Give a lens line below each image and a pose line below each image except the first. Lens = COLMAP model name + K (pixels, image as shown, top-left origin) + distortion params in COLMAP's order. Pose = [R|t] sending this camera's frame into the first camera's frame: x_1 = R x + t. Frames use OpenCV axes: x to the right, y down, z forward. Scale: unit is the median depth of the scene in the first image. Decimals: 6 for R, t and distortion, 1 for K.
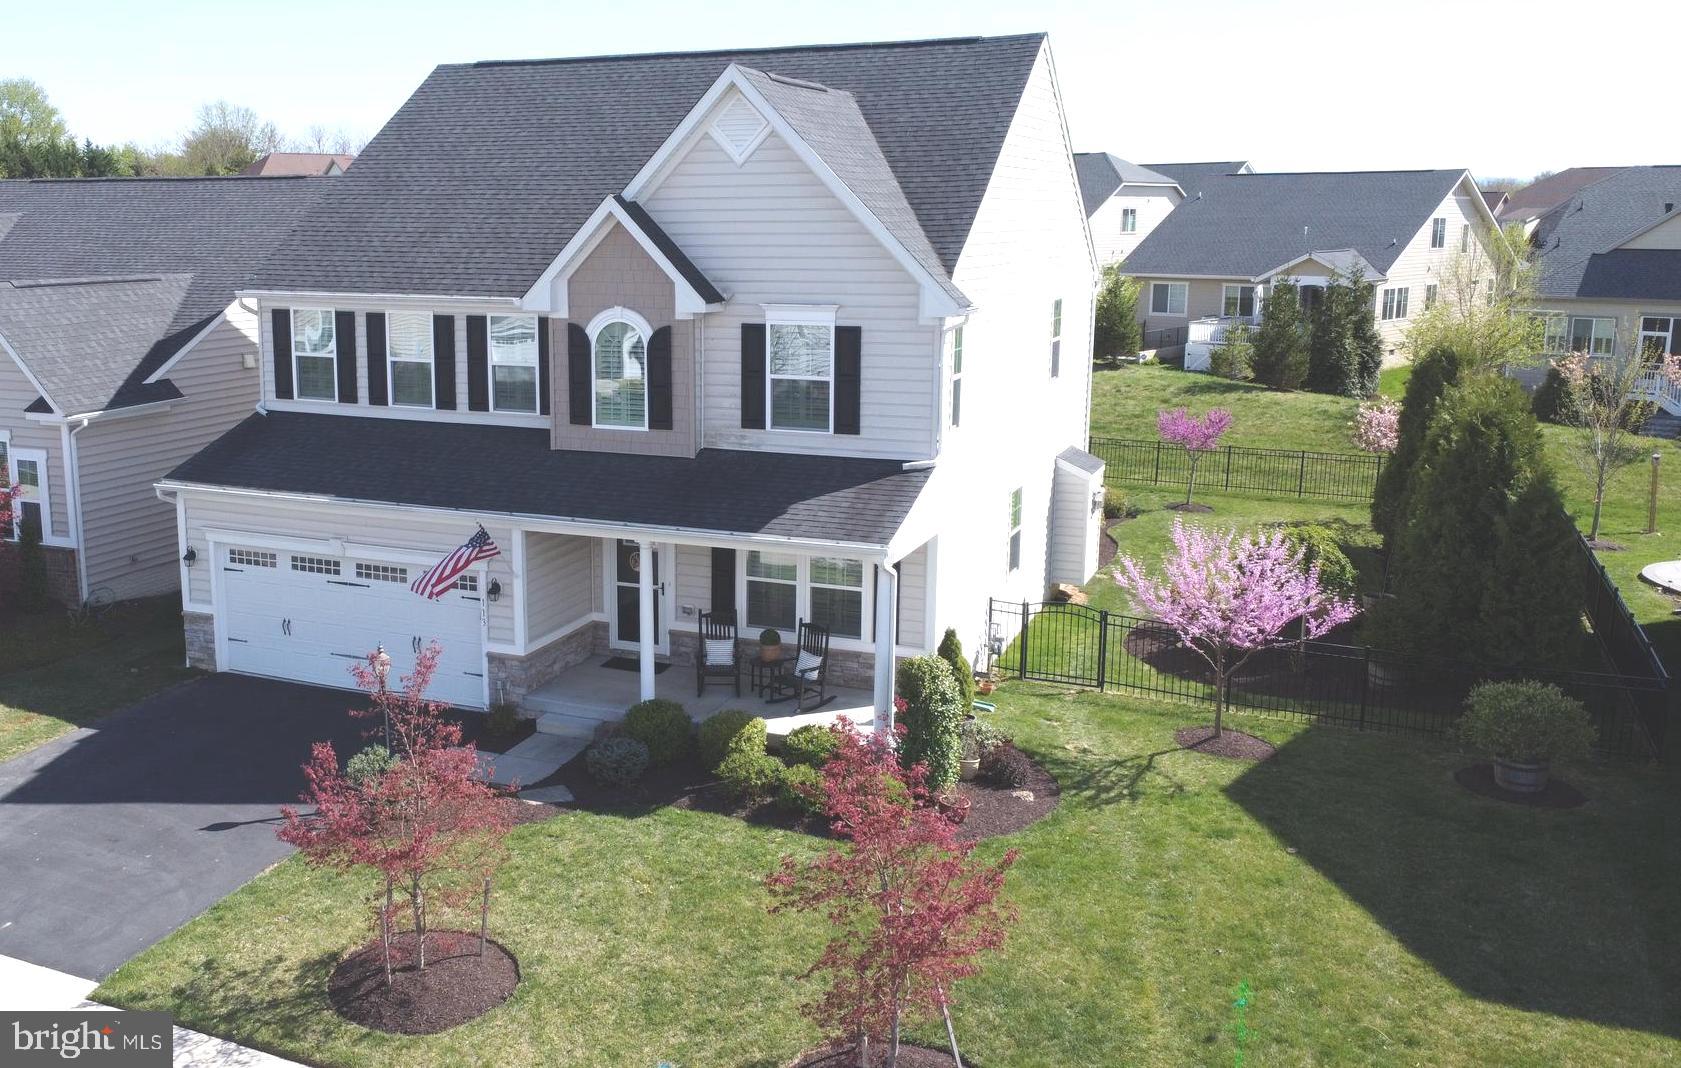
lens RADIAL K [[1541.3, 0, 658.1], [0, 1541.3, 495.7], [0, 0, 1]] dist [0.008842, -0.006182]
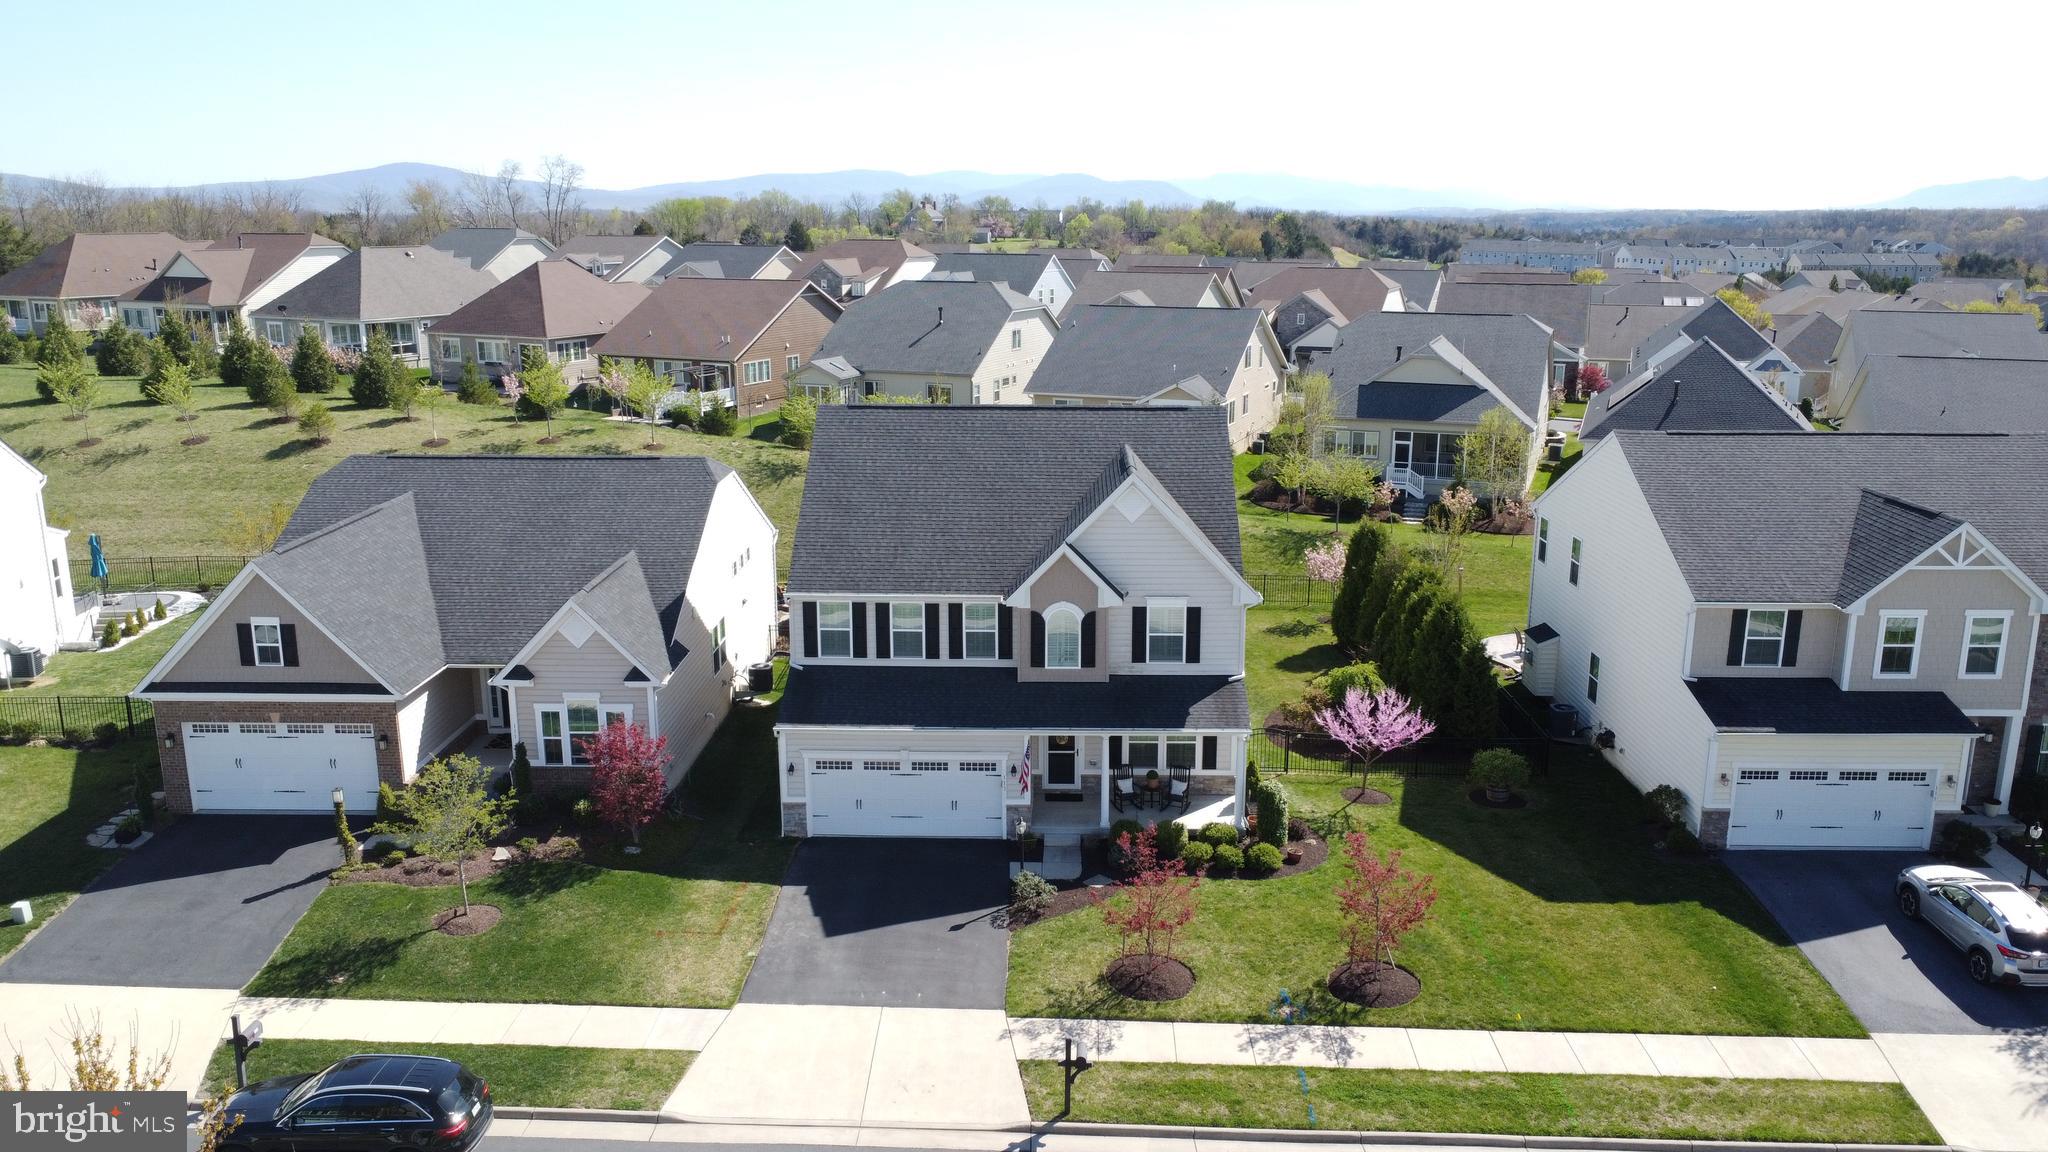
lens RADIAL K [[1543.0, 0, 1022.2], [0, 1543.0, 583.3], [0, 0, 1]] dist [0.009759, -0.010899]
pose [[0.916584, -0.091907, 0.389136, -0.737778], [0.069489, 0.995029, 0.071332, -0.266549], [-0.393758, -0.038341, 0.918414, -0.590598]]
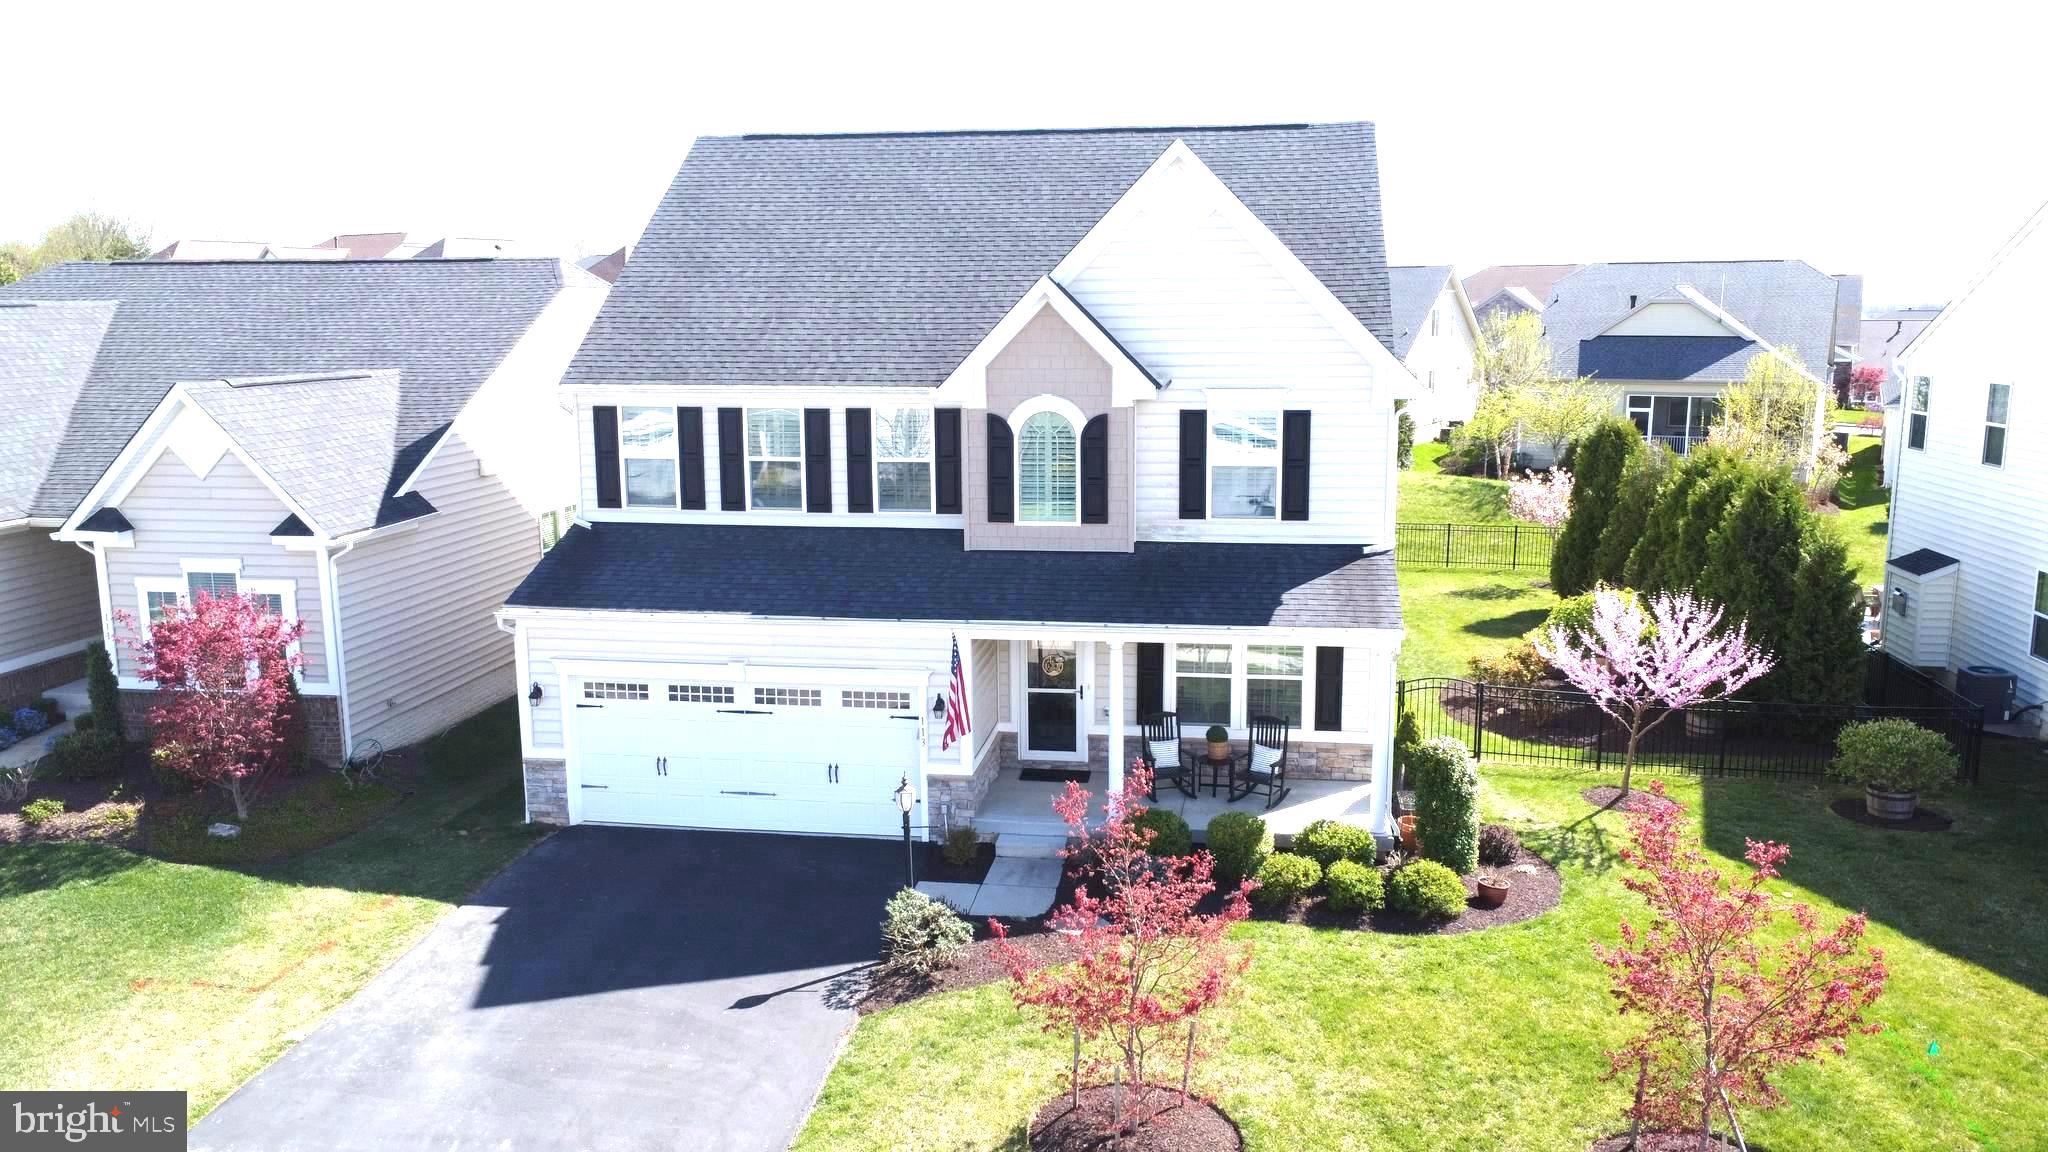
lens RADIAL K [[1543.0, 0, 1026.1], [0, 1543.0, 576.1], [0, 0, 1]] dist [0.009759, -0.010899]
pose [[0.957950, -0.050162, 0.282517, -0.302105], [0.052864, 0.998600, -0.001947, -0.011089], [-0.282023, 0.016800, 0.959260, 0.101508]]
